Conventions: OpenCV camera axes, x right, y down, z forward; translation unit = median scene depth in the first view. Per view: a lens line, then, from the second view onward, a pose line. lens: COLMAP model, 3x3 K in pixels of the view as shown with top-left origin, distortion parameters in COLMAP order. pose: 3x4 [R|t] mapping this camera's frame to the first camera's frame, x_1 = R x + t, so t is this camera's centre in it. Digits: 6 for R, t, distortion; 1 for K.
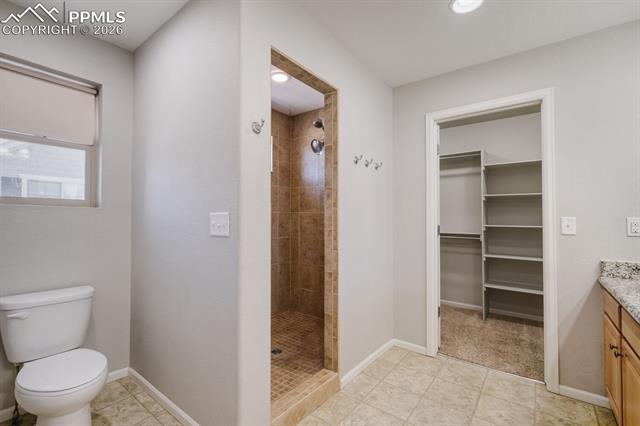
lens RADIAL K [[292.2, 0, 320.0], [0, 292.2, 213.0], [0, 0, 1]] dist [-0.001541, 0.000049]
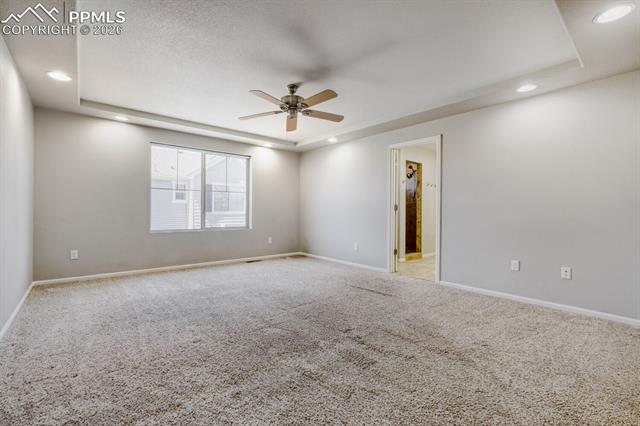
lens RADIAL K [[284.7, 0, 320.0], [0, 284.7, 213.0], [0, 0, 1]] dist [-0.001093, -0.000195]
pose [[0.979472, -0.001998, -0.201569, -0.366991], [0.006065, 0.999790, 0.019561, 0.045287], [0.201488, -0.020382, 0.979279, -2.084443]]
